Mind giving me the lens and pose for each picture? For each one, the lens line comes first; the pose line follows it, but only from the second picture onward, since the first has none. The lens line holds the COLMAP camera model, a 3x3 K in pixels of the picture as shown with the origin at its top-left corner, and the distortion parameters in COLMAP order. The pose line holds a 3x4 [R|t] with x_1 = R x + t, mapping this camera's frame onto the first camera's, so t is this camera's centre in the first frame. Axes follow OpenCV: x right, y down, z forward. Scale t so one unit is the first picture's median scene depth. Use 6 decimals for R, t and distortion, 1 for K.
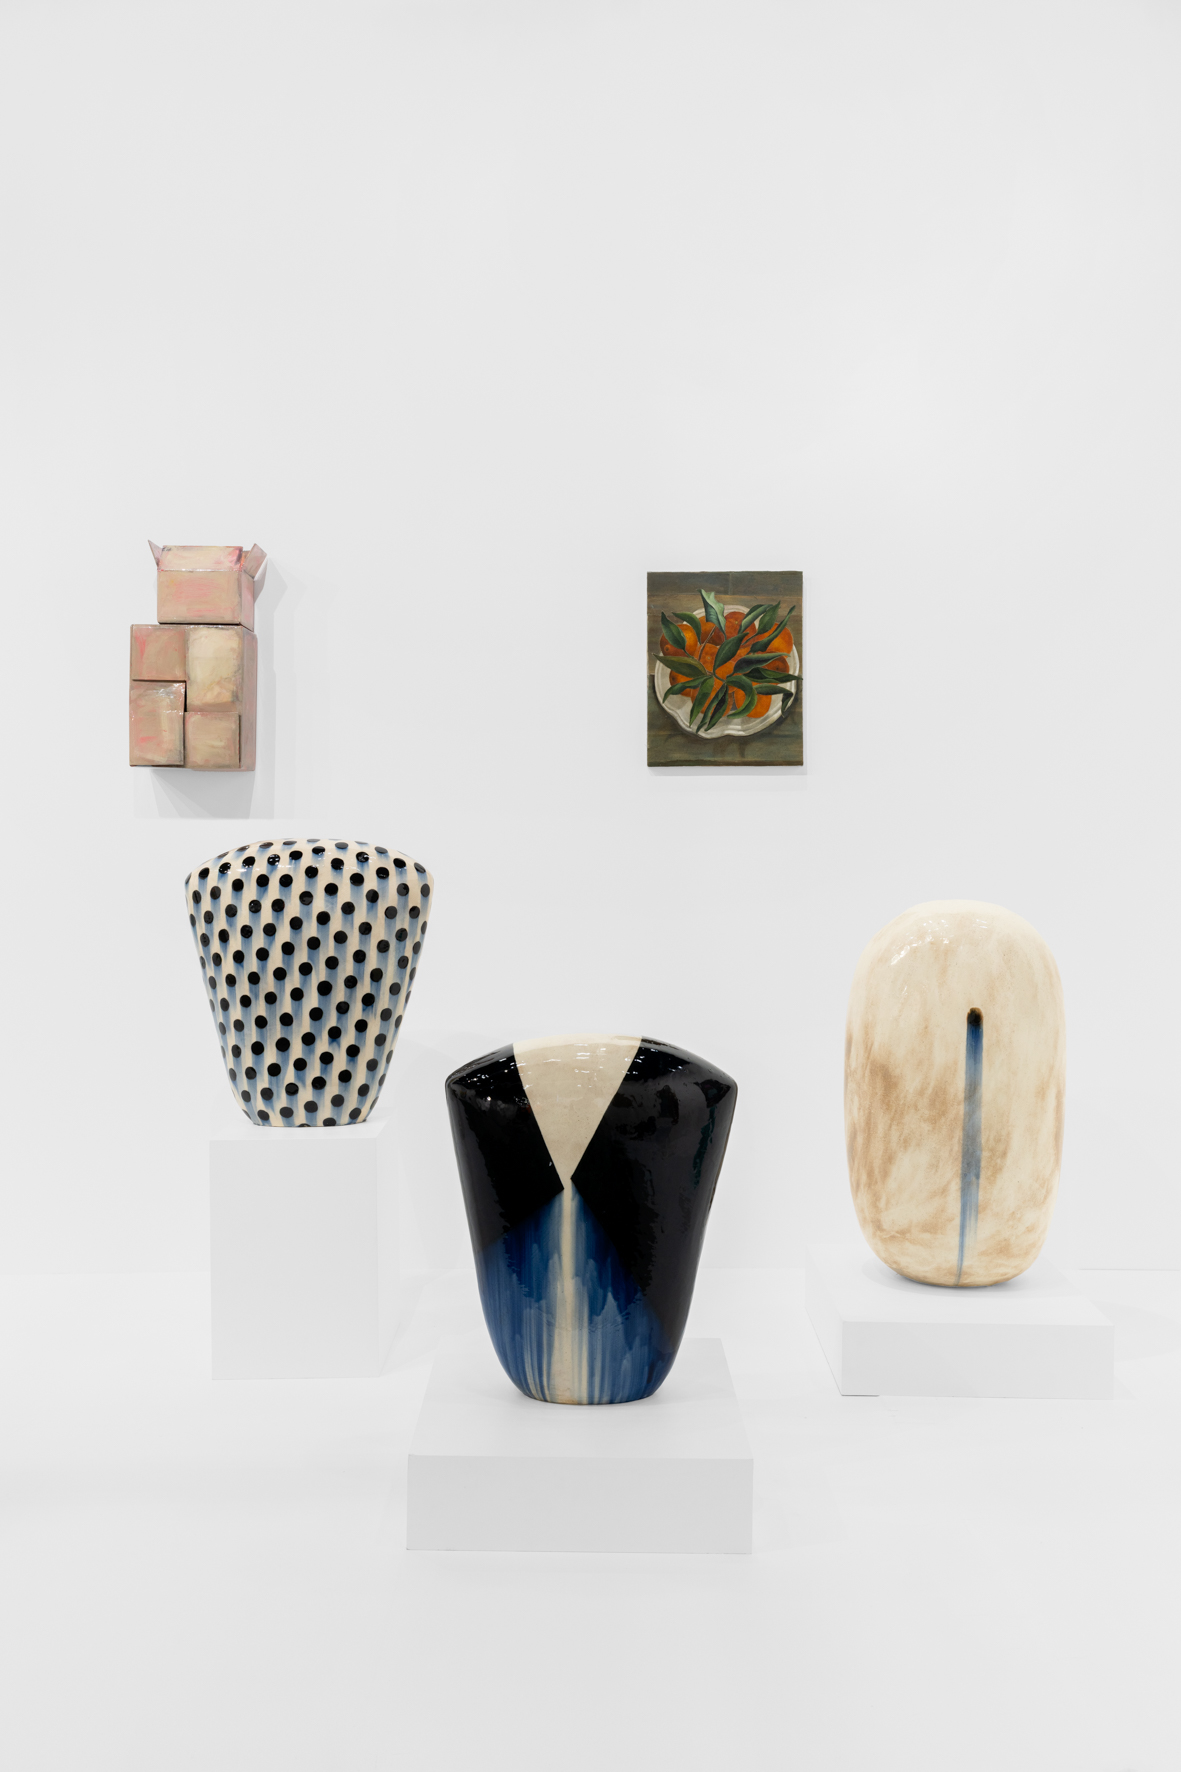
lens RADIAL K [[1427.1, 0, 573.7], [0, 1427.1, 845.6], [0, 0, 1]] dist [0.003725, -0.002069]
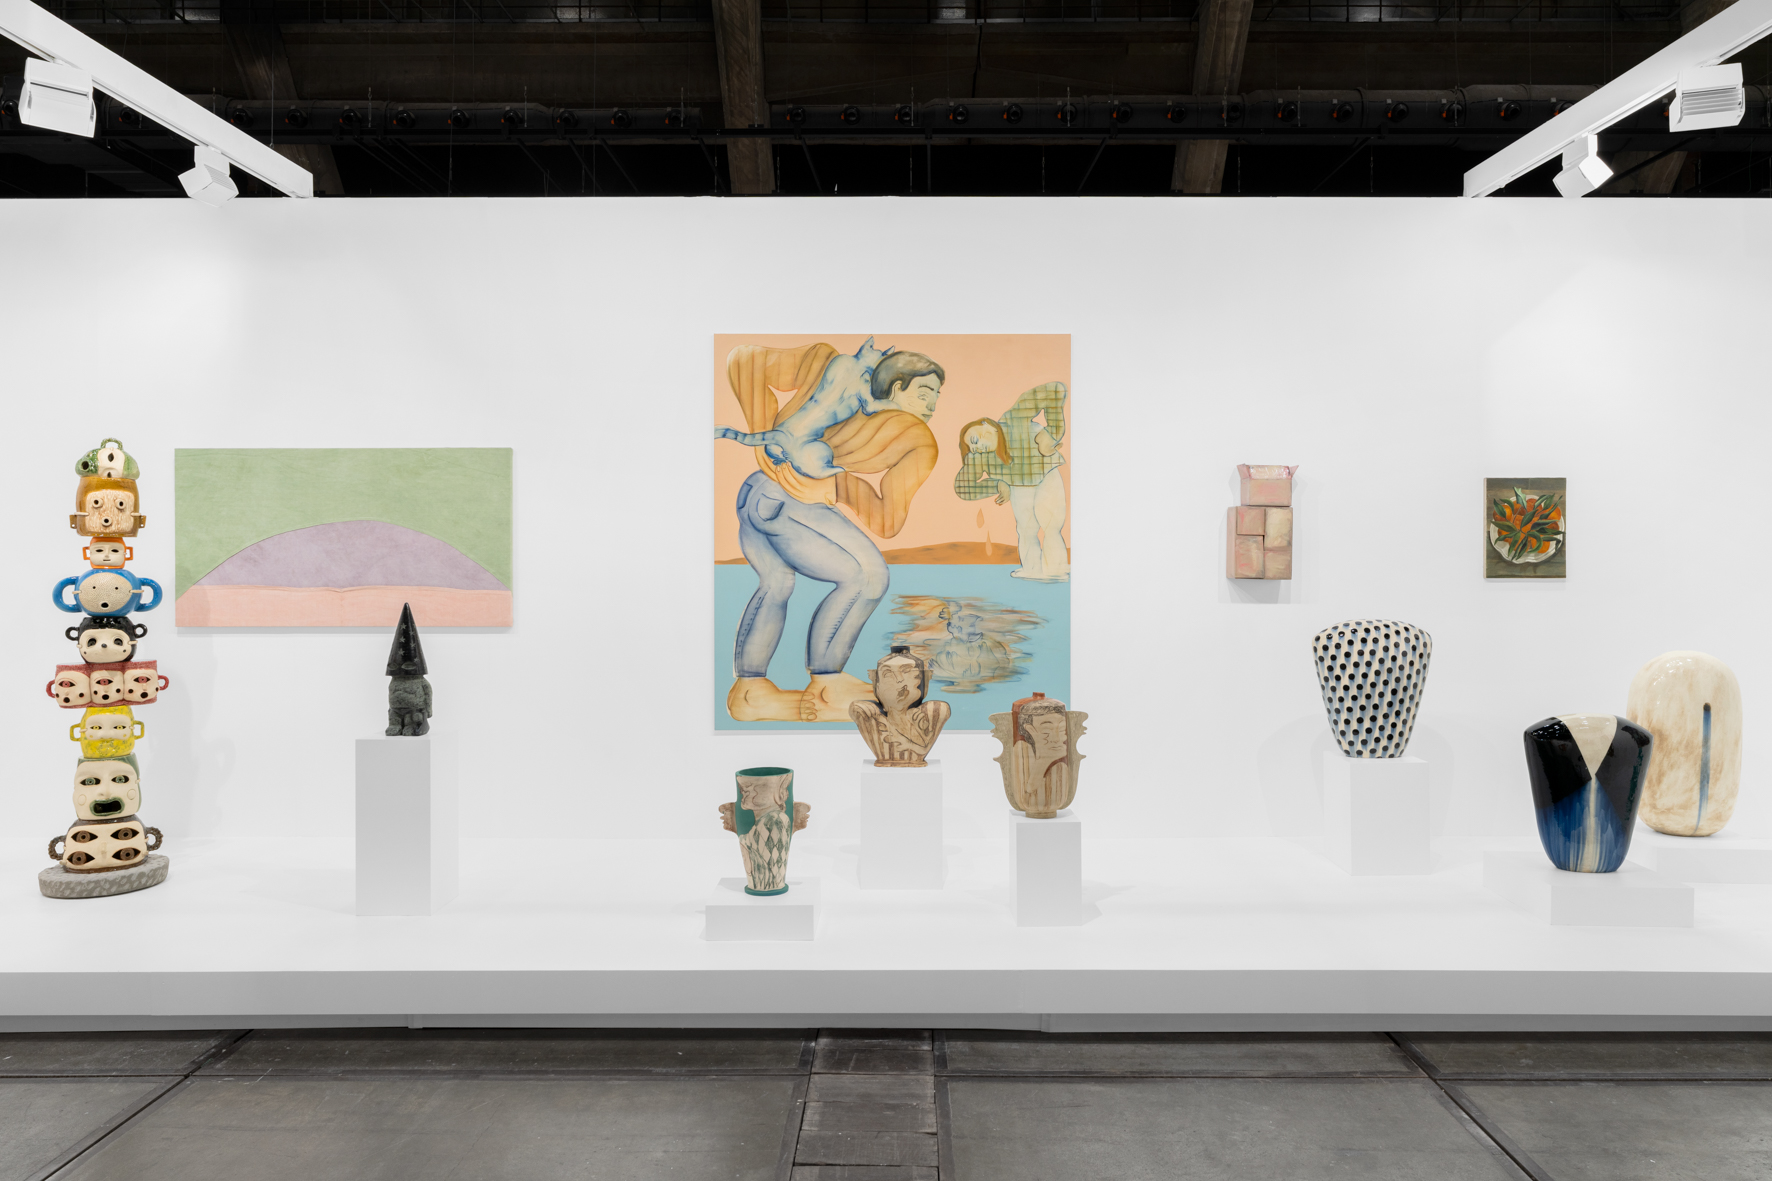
lens RADIAL K [[1192.8, 0, 894.3], [0, 1192.8, 576.0], [0, 0, 1]] dist [0.003027, -0.000636]
pose [[0.999991, 0.004074, 0.001472, -0.881990], [-0.004081, 0.999979, 0.005123, -0.073760], [-0.001451, -0.005129, 0.999986, -0.726511]]
